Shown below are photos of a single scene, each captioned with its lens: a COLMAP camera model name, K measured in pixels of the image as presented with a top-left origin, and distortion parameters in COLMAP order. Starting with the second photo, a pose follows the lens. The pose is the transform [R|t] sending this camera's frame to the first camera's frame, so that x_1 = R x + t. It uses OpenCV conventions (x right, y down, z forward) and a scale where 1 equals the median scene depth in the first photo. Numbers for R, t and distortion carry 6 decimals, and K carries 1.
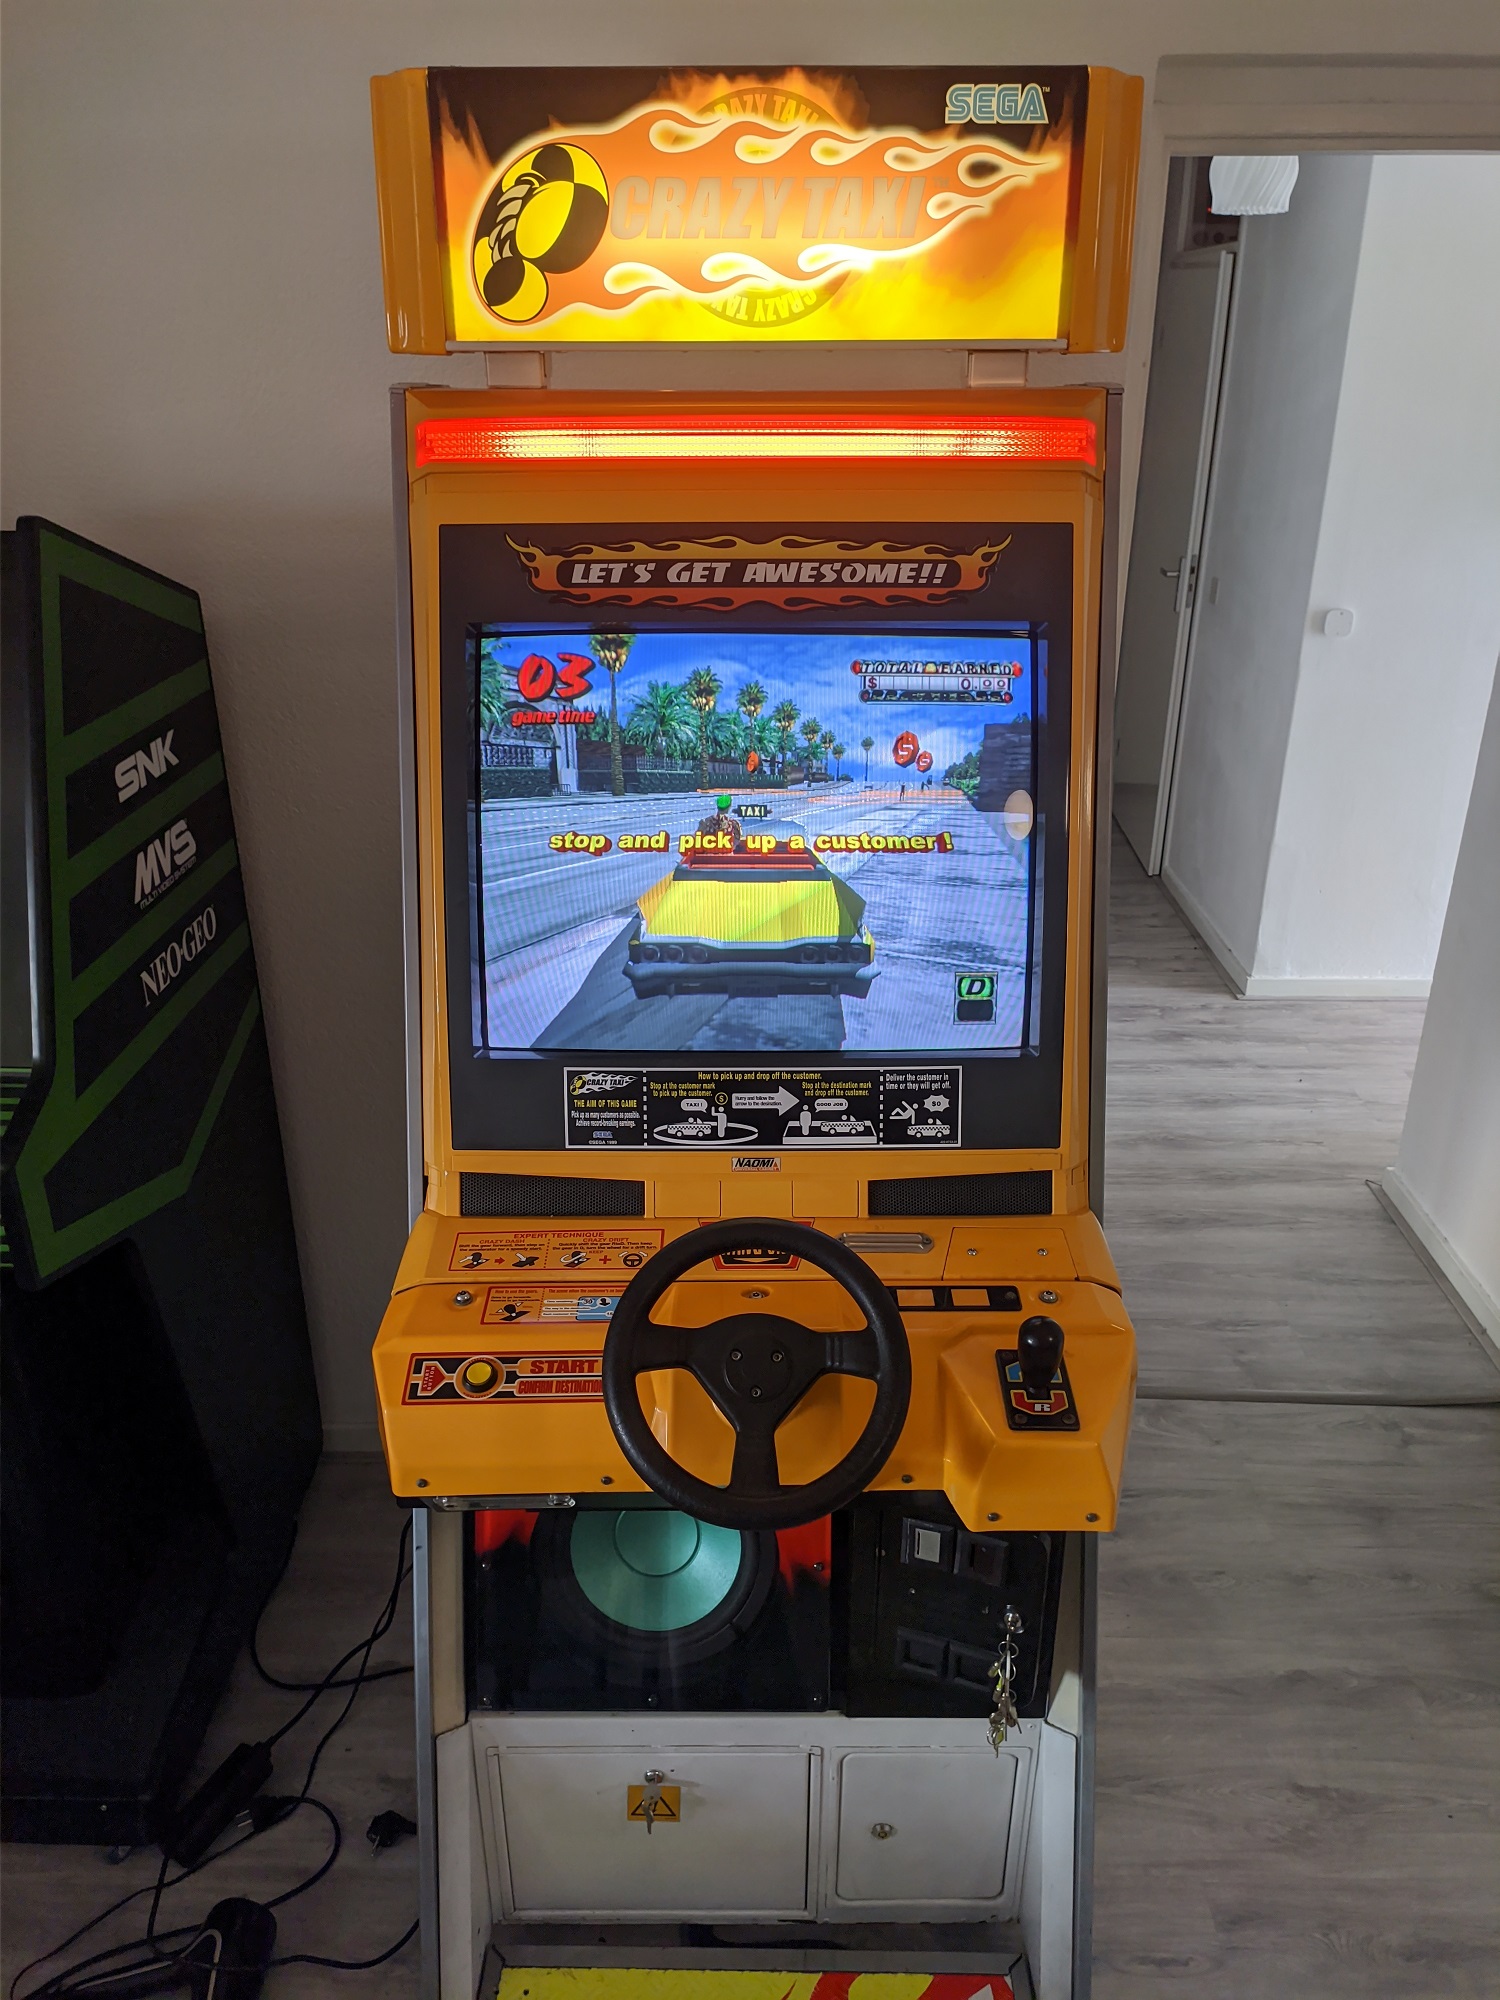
lens RADIAL K [[1137.9, 0, 725.7], [0, 1137.9, 1029.6], [0, 0, 1]] dist [0.087676, -0.000050]
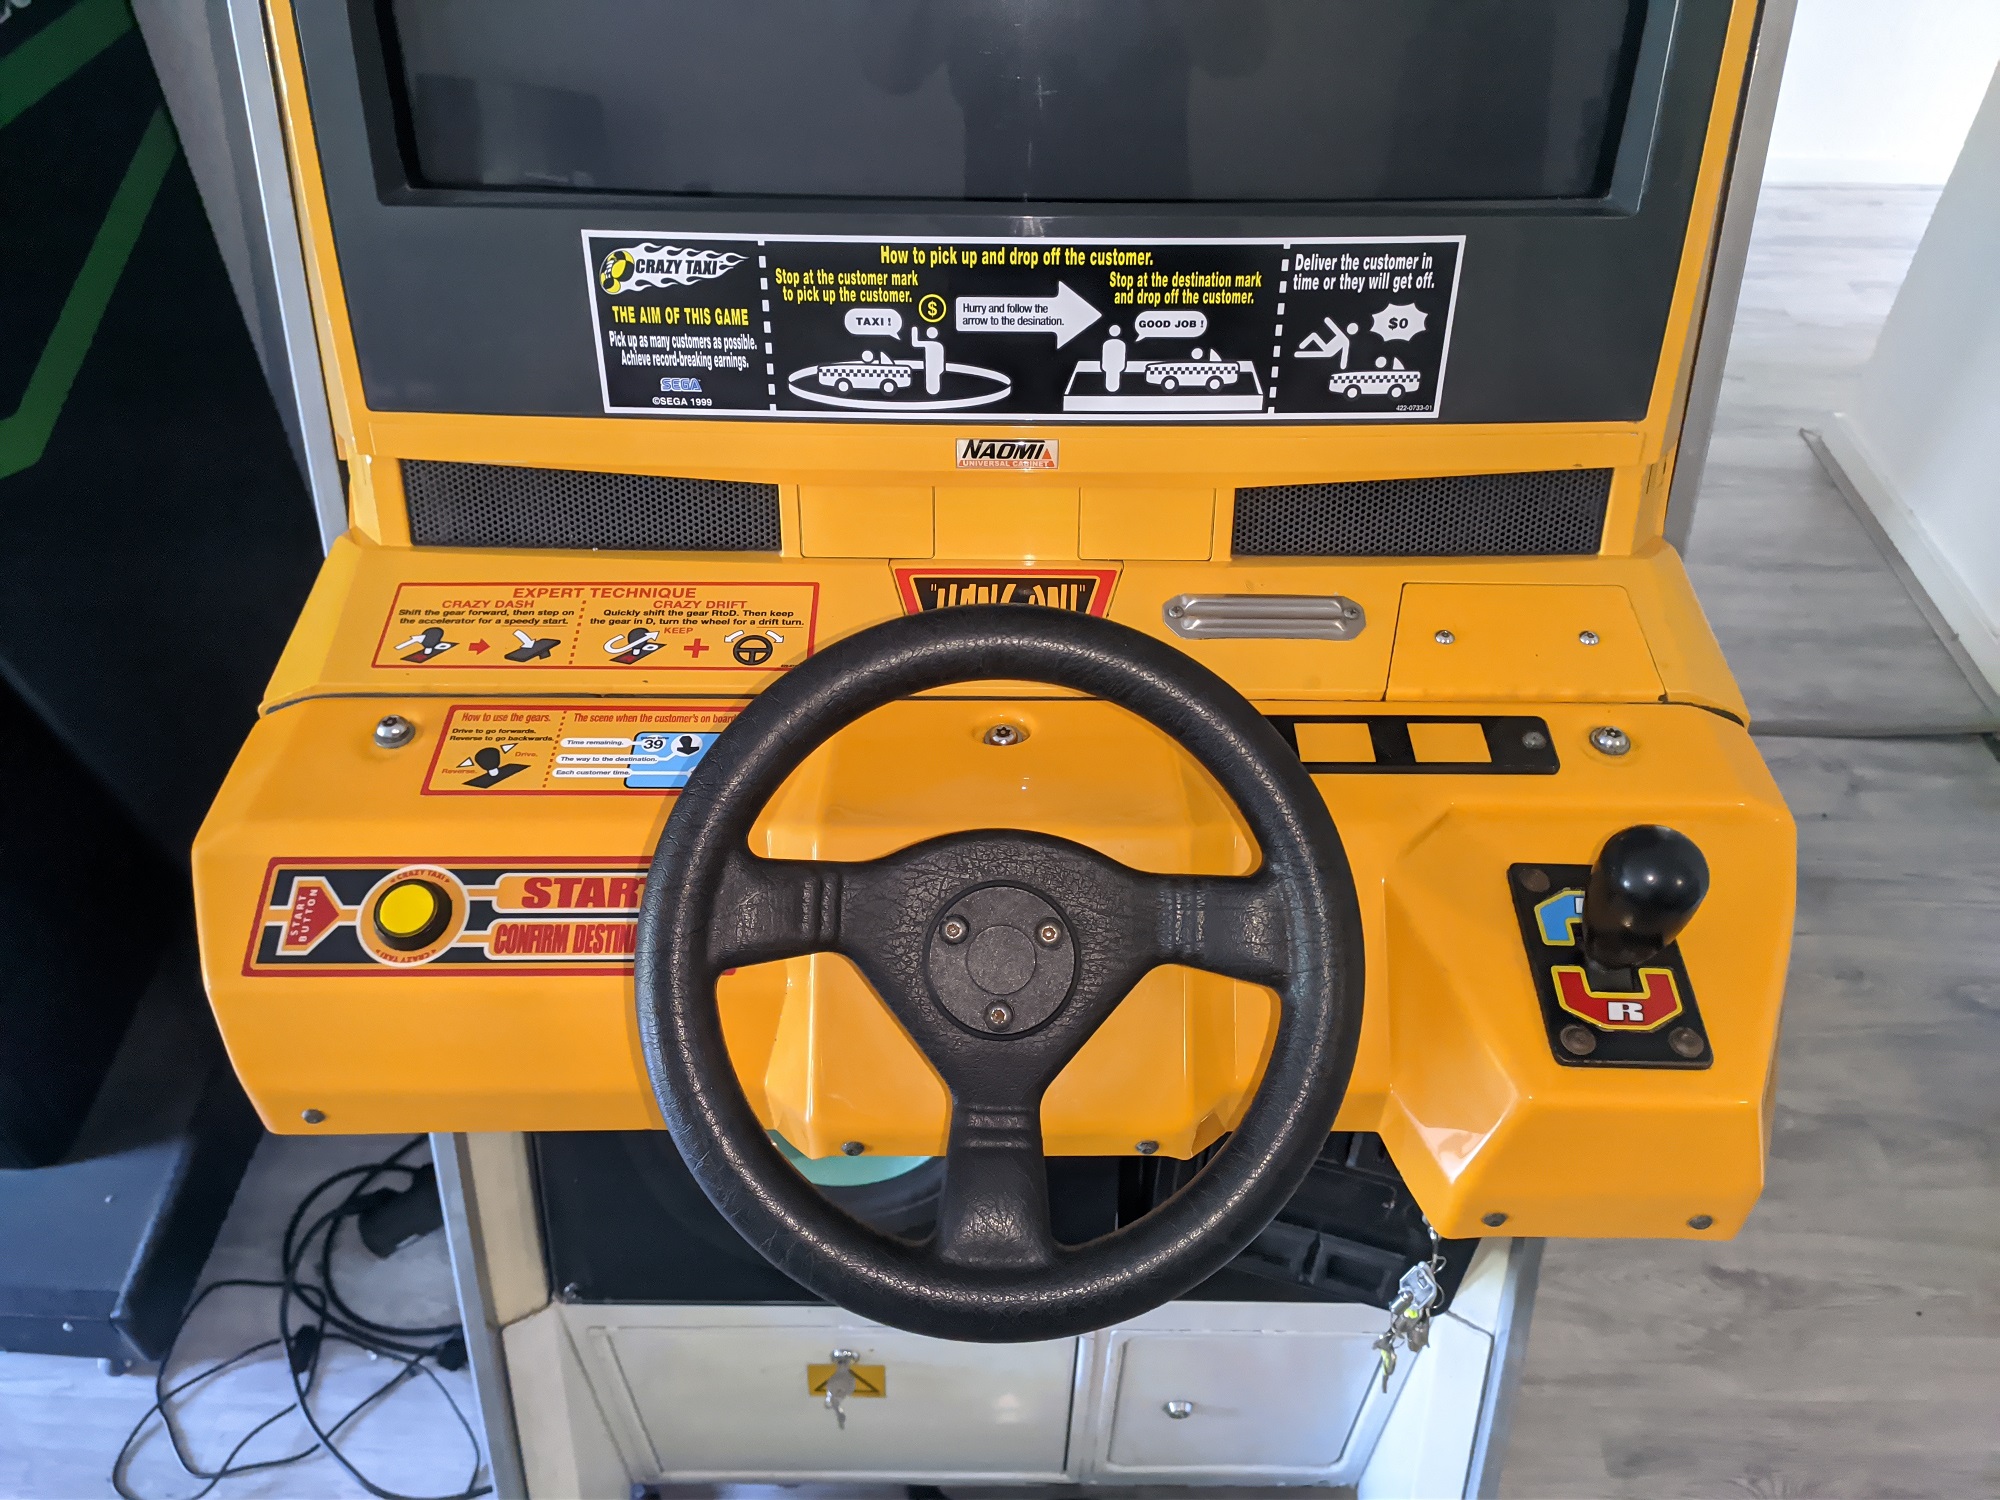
lens RADIAL K [[1486.0, 0, 1000.0], [0, 1486.0, 750.0], [0, 0, 1]] dist [0.078156, -0.120913]
pose [[0.999638, 0.003340, 0.026702, 0.007992], [-0.012153, 0.941346, 0.337223, 0.024749], [-0.024009, -0.337425, 0.941046, 0.373617]]
